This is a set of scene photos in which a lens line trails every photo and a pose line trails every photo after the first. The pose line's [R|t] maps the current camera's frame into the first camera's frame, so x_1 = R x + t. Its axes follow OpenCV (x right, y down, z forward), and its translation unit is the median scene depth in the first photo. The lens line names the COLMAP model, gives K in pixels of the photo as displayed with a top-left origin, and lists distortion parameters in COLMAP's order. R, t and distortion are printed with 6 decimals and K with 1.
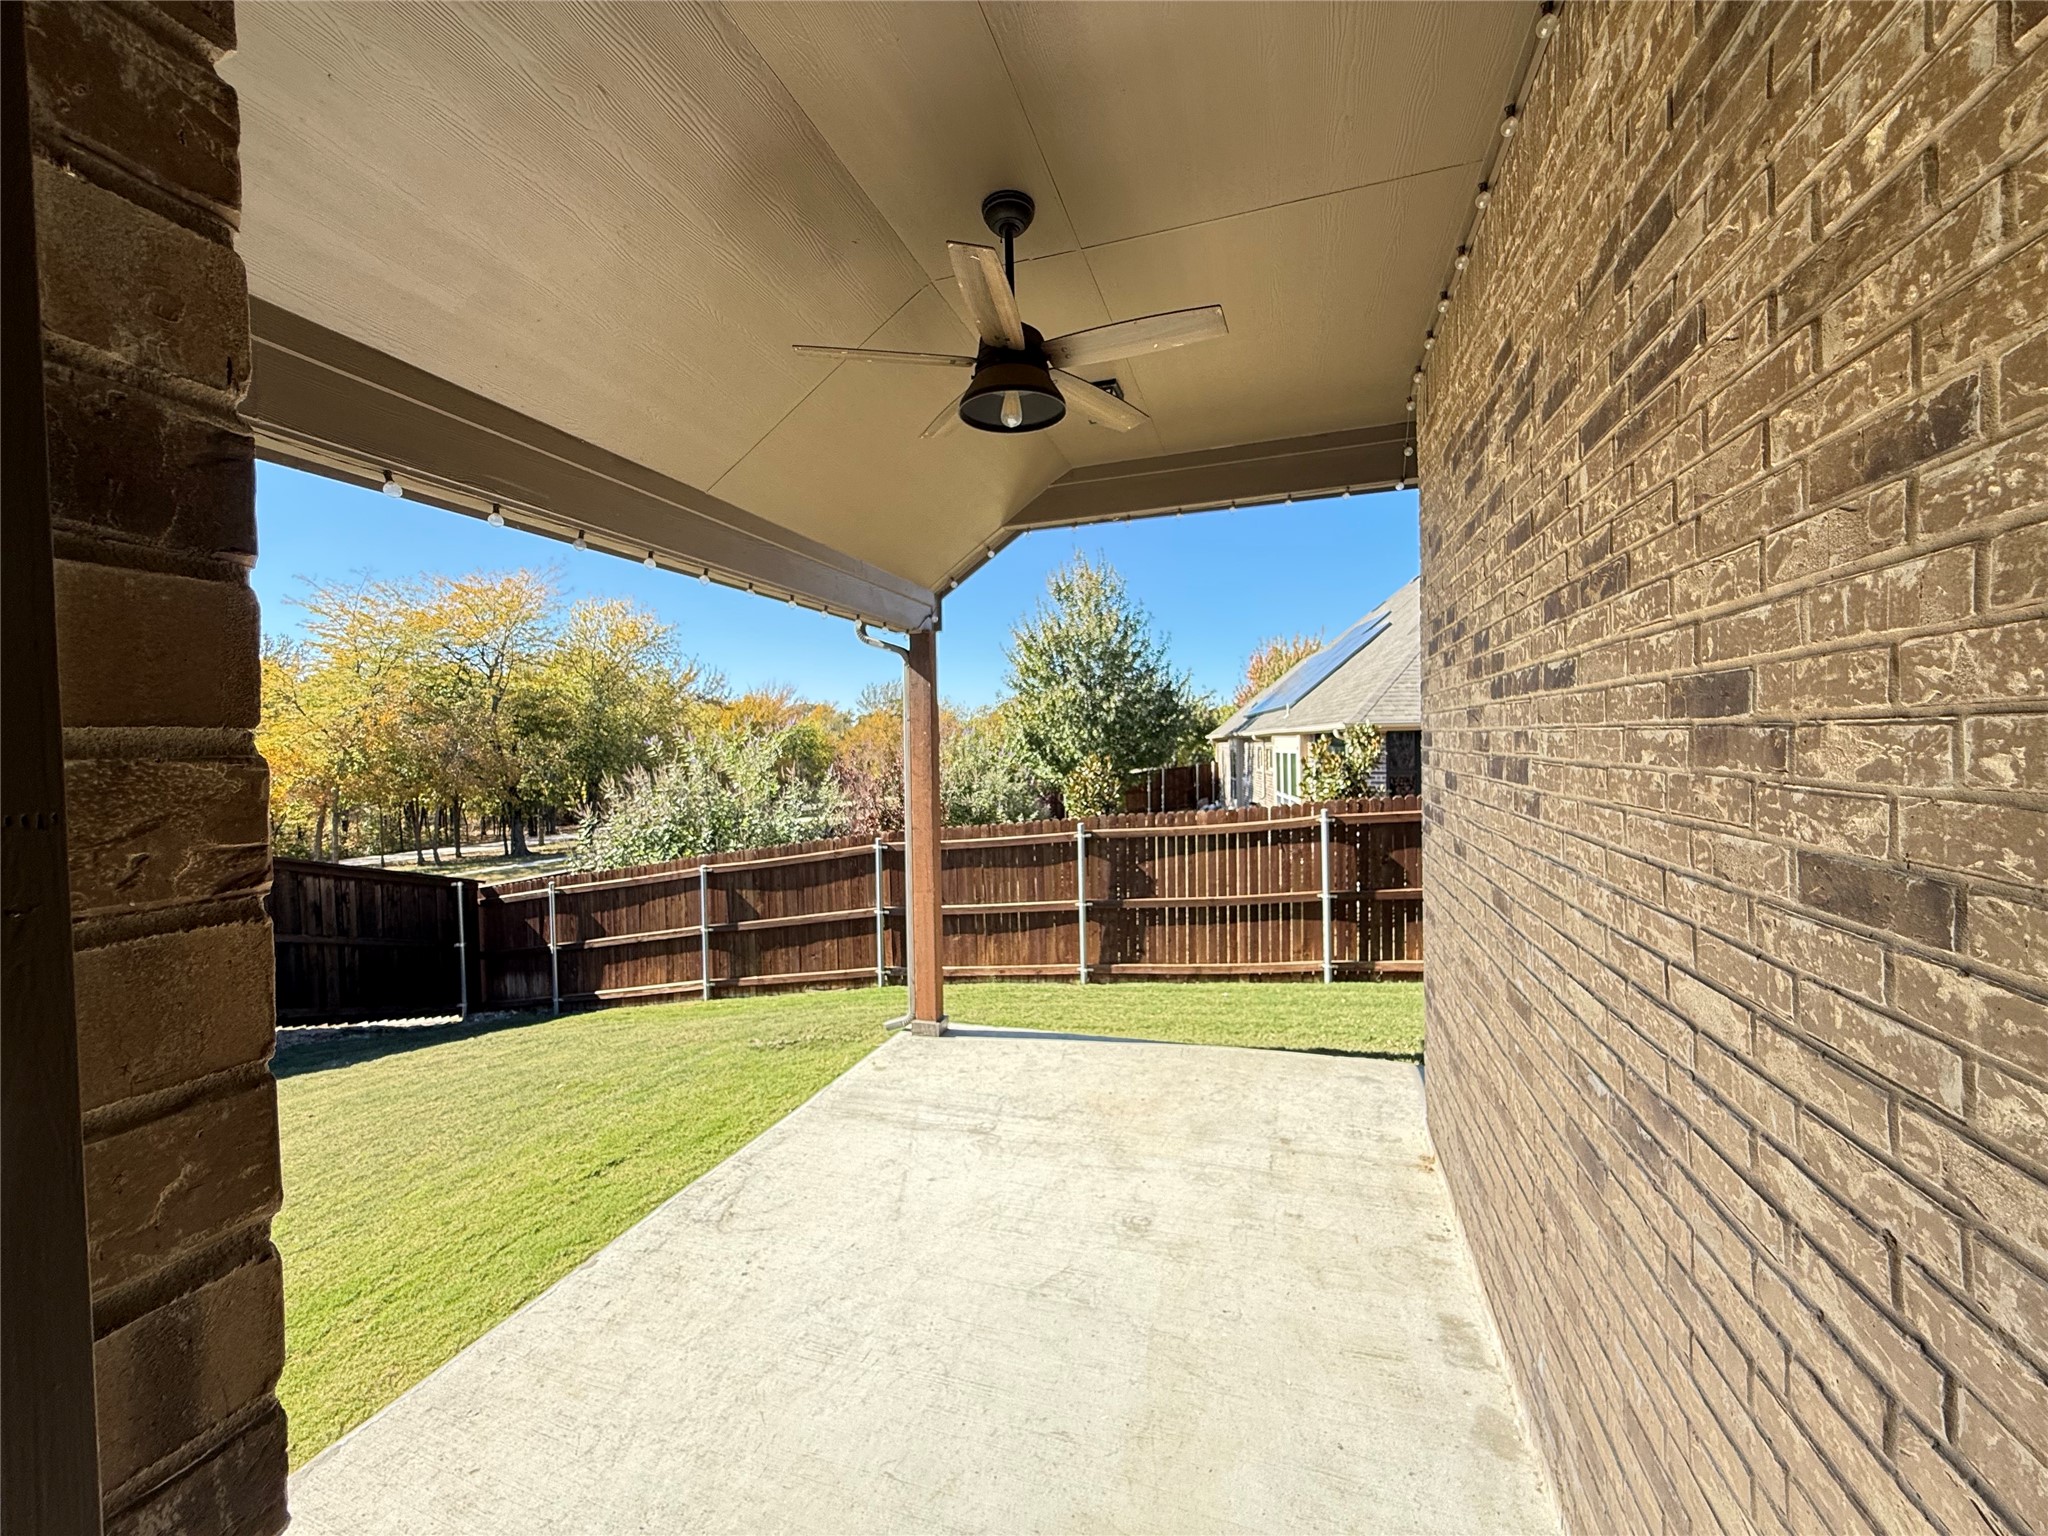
lens RADIAL K [[814.5, 0, 1021.7], [0, 814.5, 763.2], [0, 0, 1]] dist [-0.001620, 0.000150]
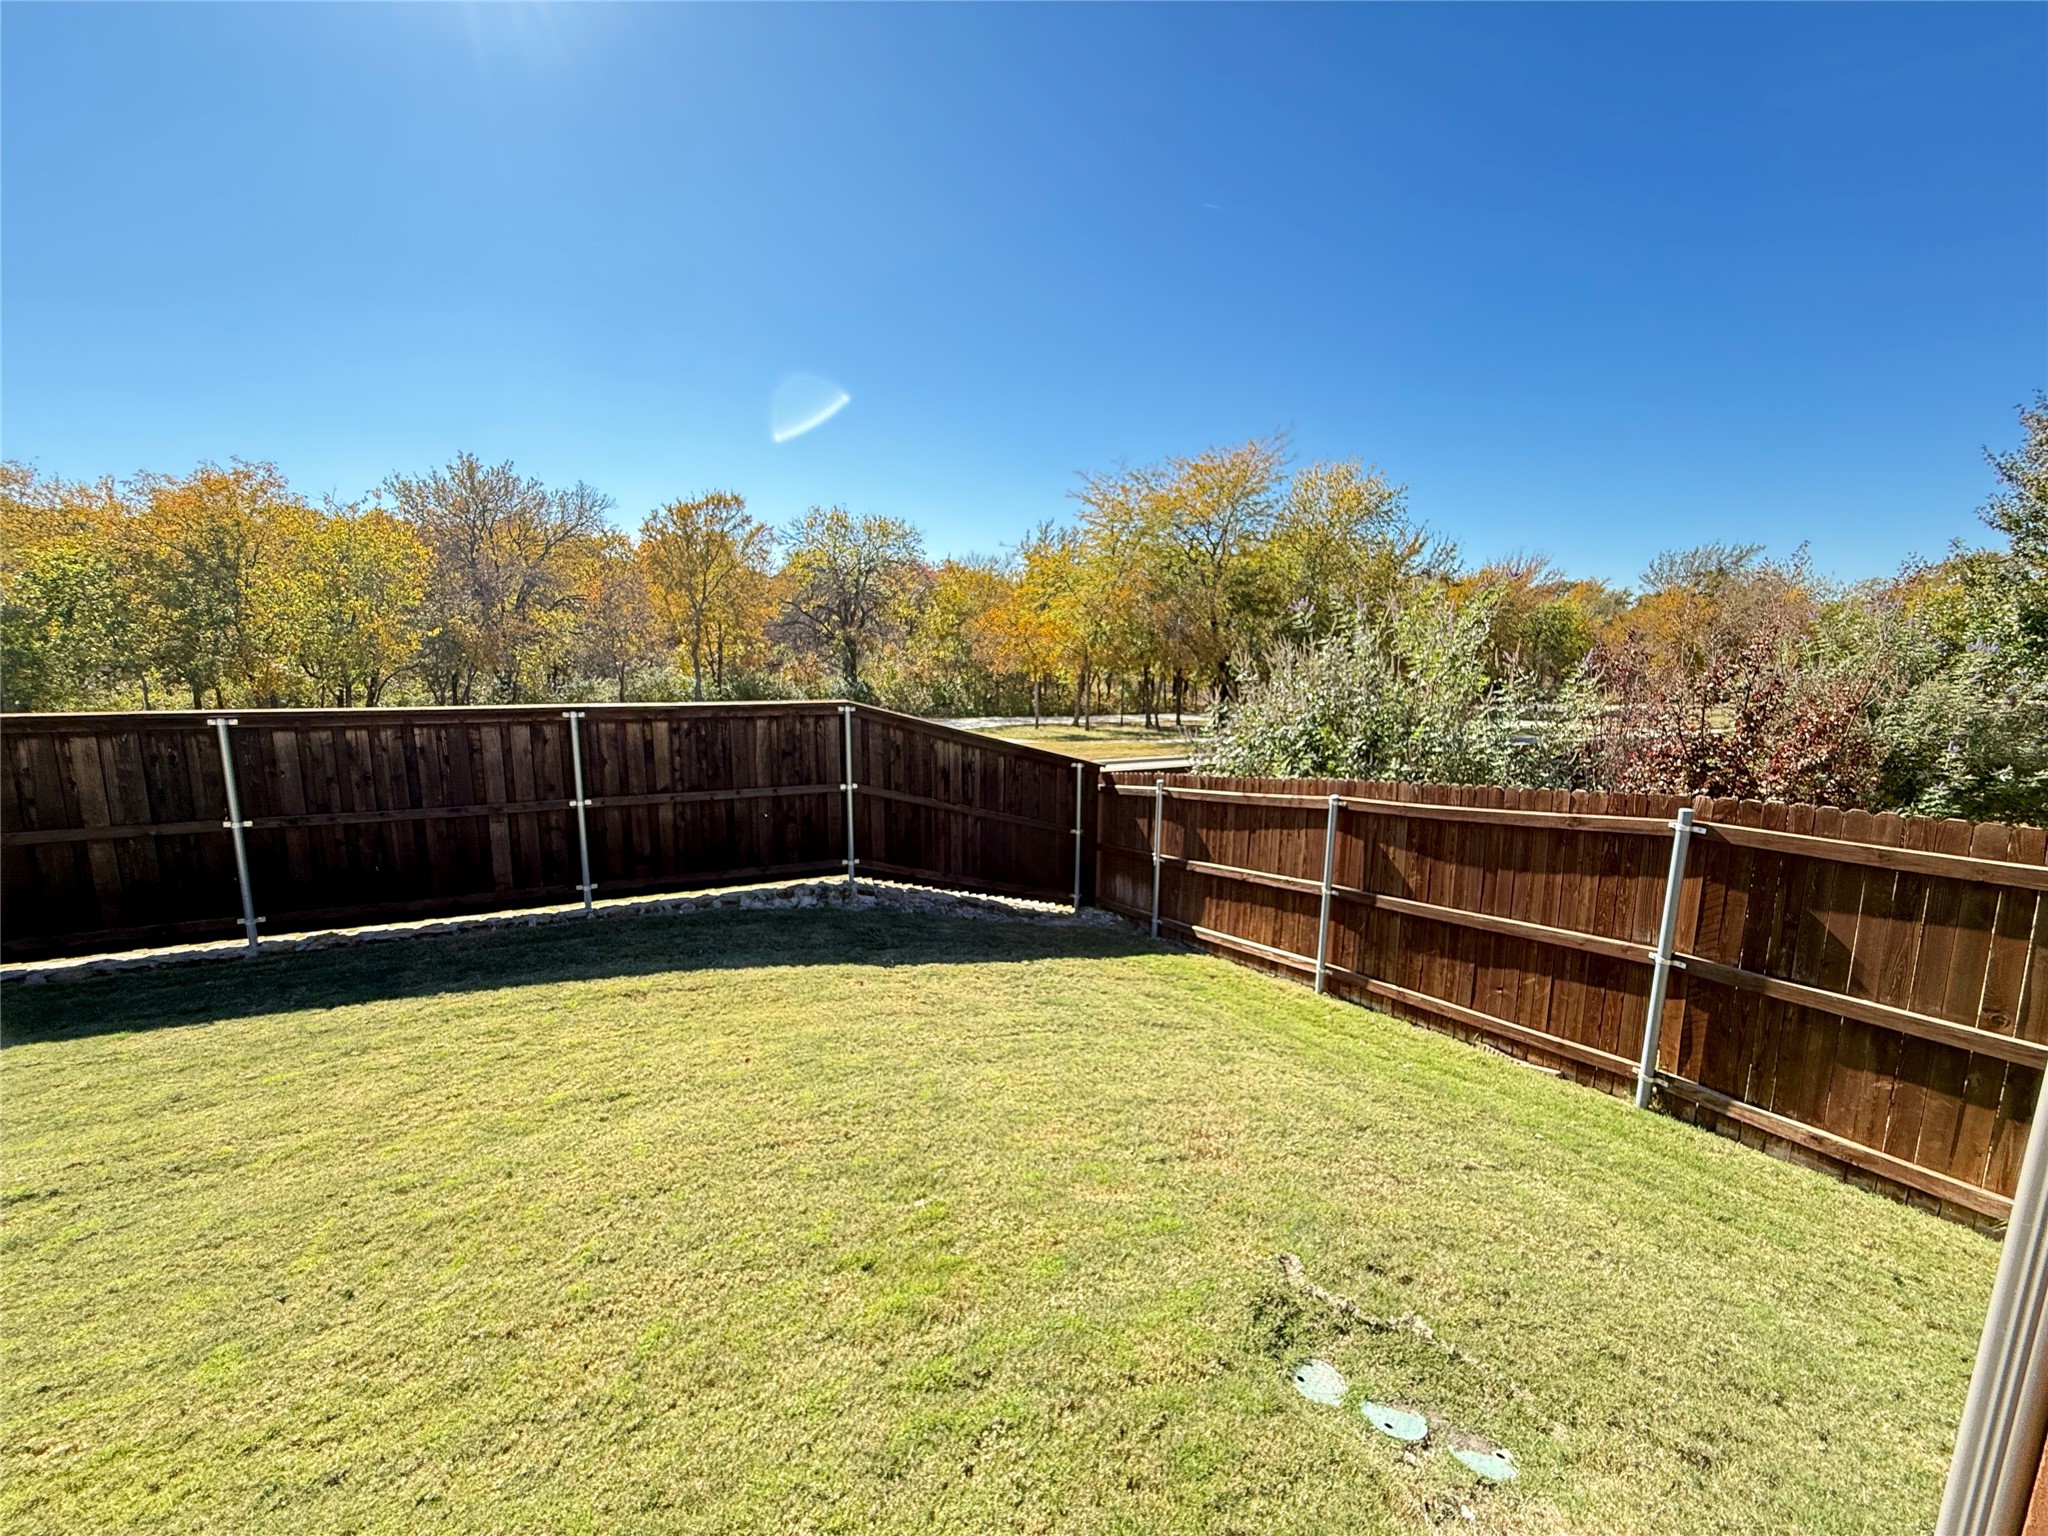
lens RADIAL K [[814.5, 0, 1018.8], [0, 814.5, 765.9], [0, 0, 1]] dist [-0.001620, 0.000150]
pose [[0.669393, 0.145879, -0.728445, -0.084948], [-0.039679, 0.986152, 0.161025, 0.007353], [0.741848, -0.078885, 0.665912, 0.362739]]
